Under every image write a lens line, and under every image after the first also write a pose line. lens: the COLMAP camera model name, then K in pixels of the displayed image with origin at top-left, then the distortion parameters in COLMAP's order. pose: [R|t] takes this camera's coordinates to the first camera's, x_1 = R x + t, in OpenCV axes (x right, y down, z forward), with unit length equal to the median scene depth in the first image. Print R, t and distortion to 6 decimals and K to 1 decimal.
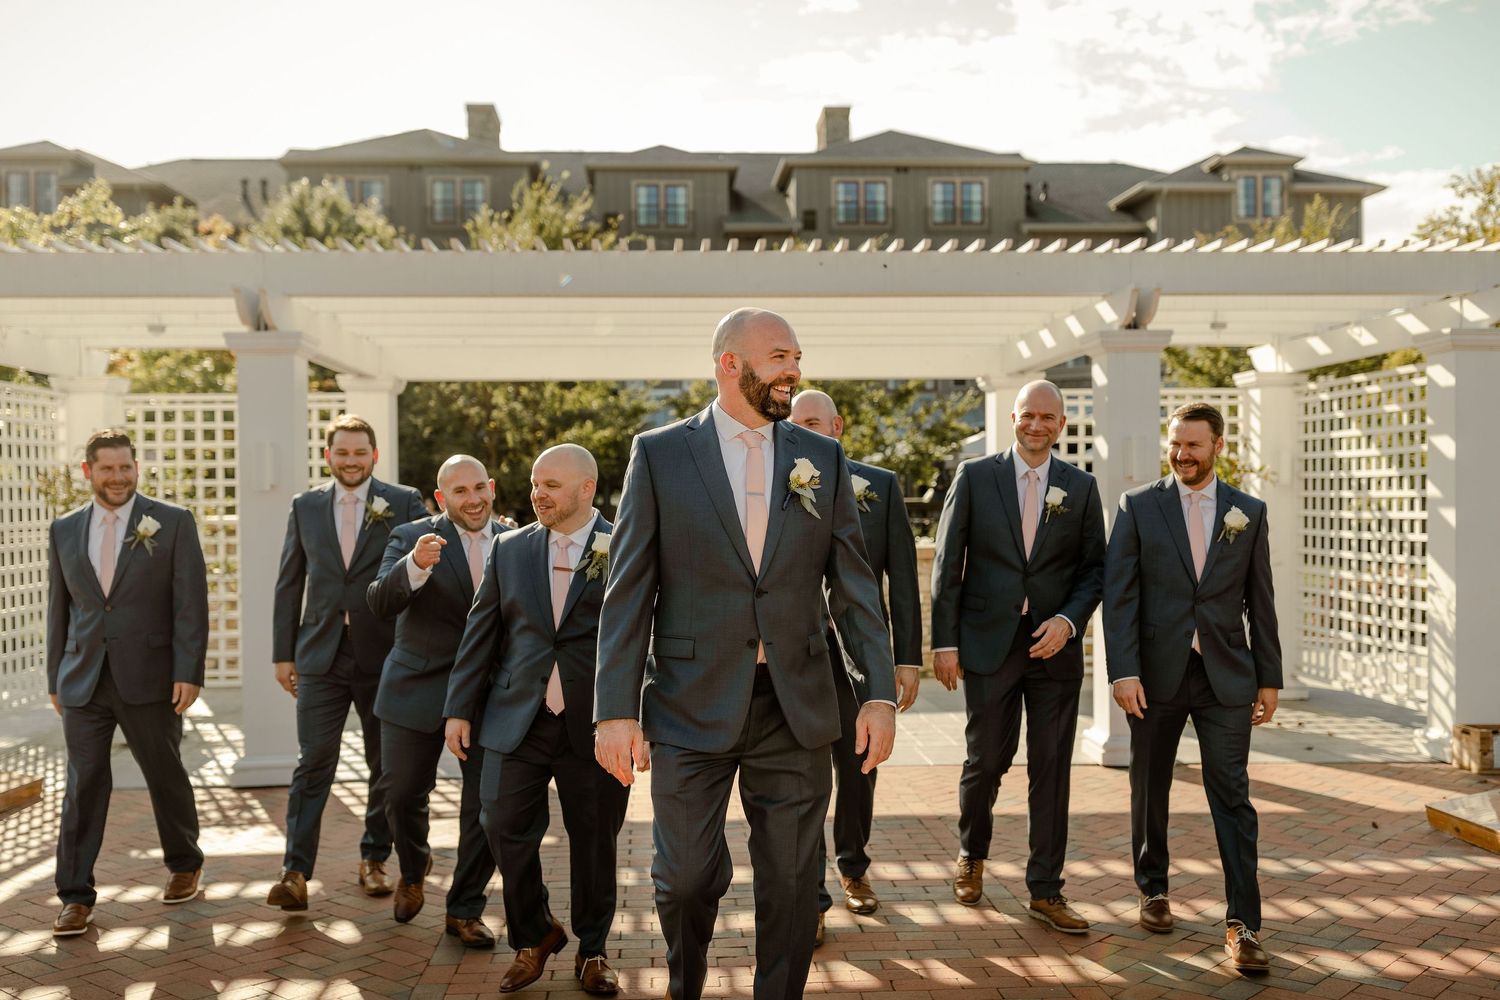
lens RADIAL K [[1492.7, 0, 750.0], [0, 1492.7, 500.0], [0, 0, 1]] dist [0.003412, 0.004982]
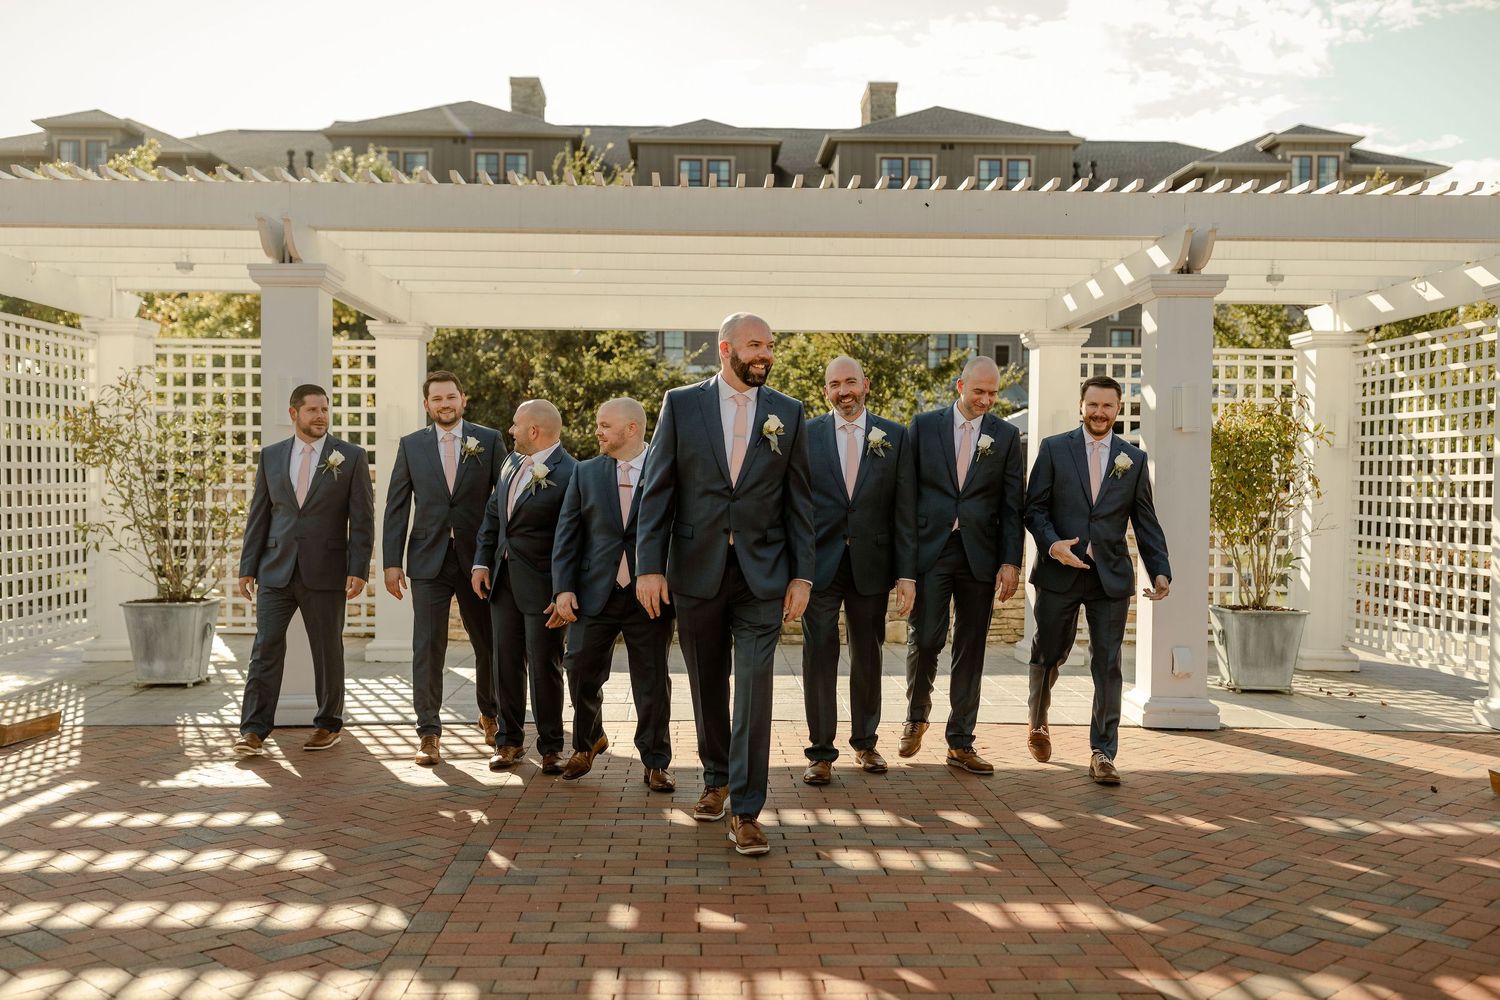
lens RADIAL K [[1491.3, 0, 728.0], [0, 1491.3, 505.3], [0, 0, 1]] dist [0.006947, 0.002903]
pose [[0.999022, 0.018840, -0.039997, 0.003263], [-0.018232, 0.999713, 0.015512, 0.017793], [0.040278, -0.014768, 0.999079, 0.022074]]
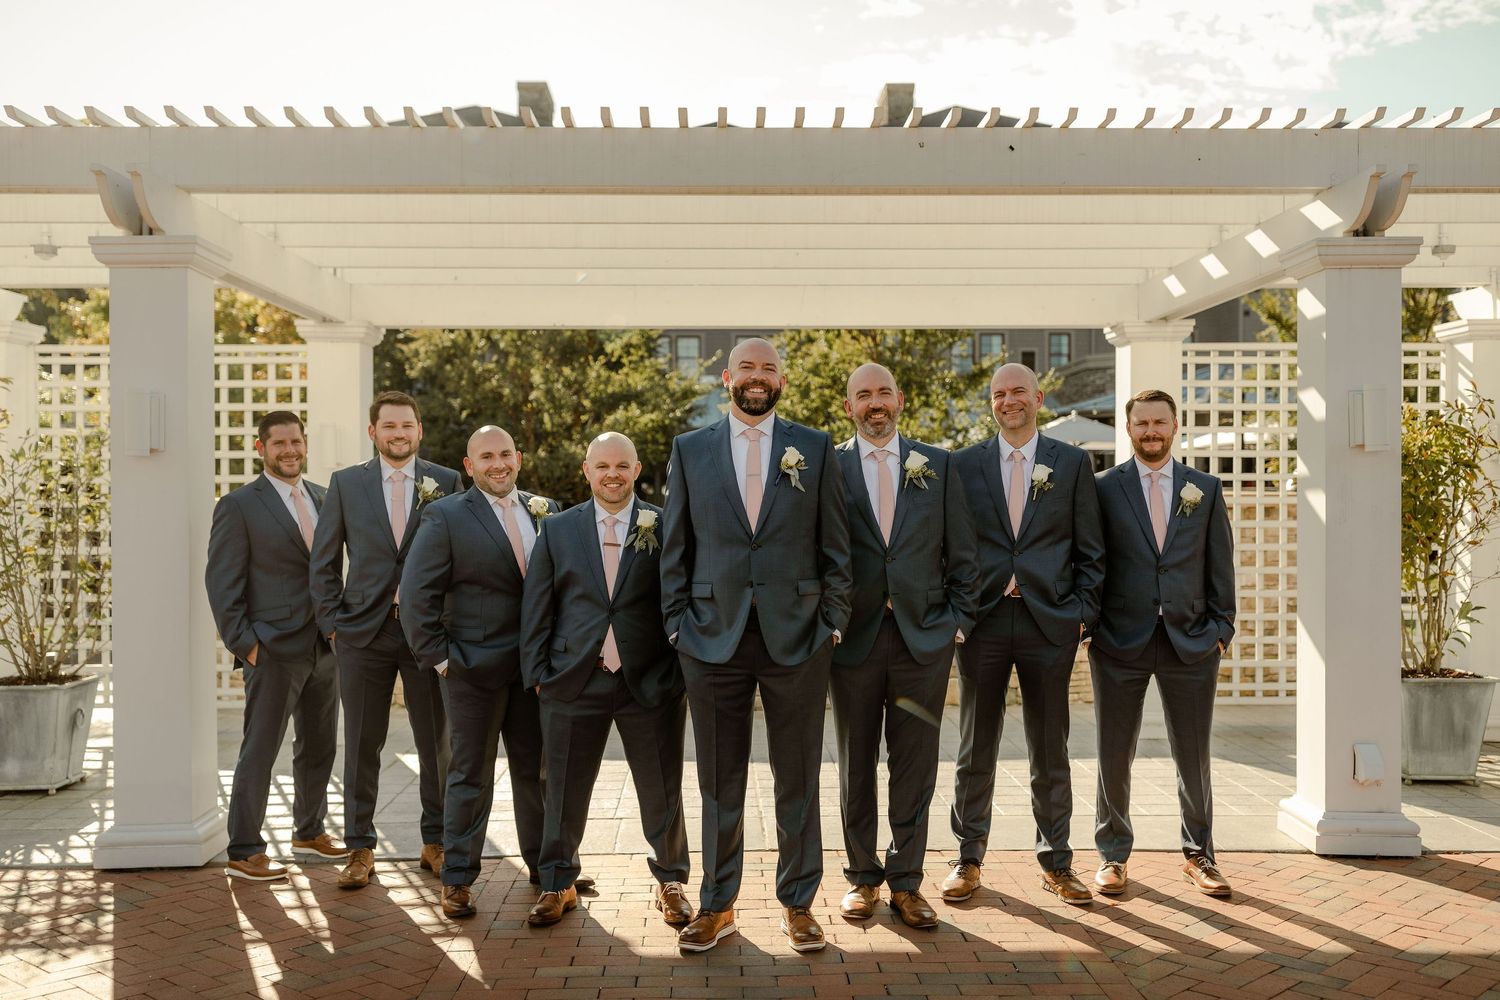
lens RADIAL K [[1492.7, 0, 750.0], [0, 1492.7, 500.0], [0, 0, 1]] dist [0.003412, 0.004982]
pose [[0.999285, 0.006767, -0.037192, -0.004771], [-0.006587, 0.999966, 0.004952, 0.006279], [0.037224, -0.004703, 0.999296, 0.204756]]
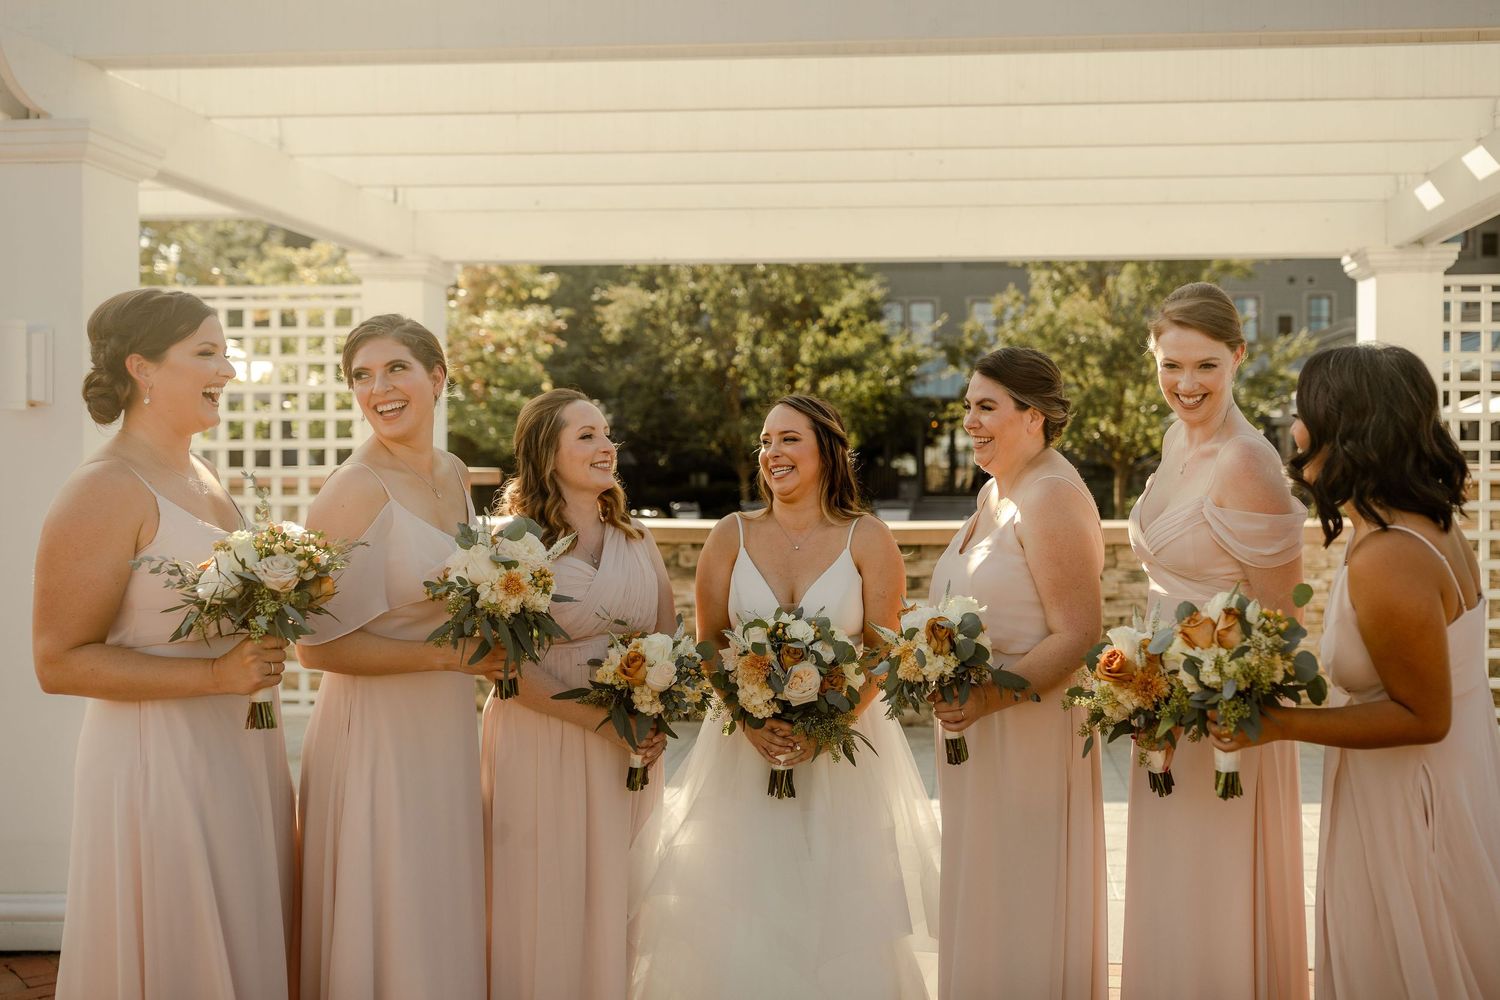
lens RADIAL K [[1515.4, 0, 859.2], [0, 1515.4, 470.3], [0, 0, 1]] dist [0.007461, -0.004247]
pose [[0.991440, 0.010688, -0.130126, 0.035223], [-0.010246, 0.999939, 0.004070, 0.006843], [0.130162, -0.002702, 0.991489, 0.343923]]
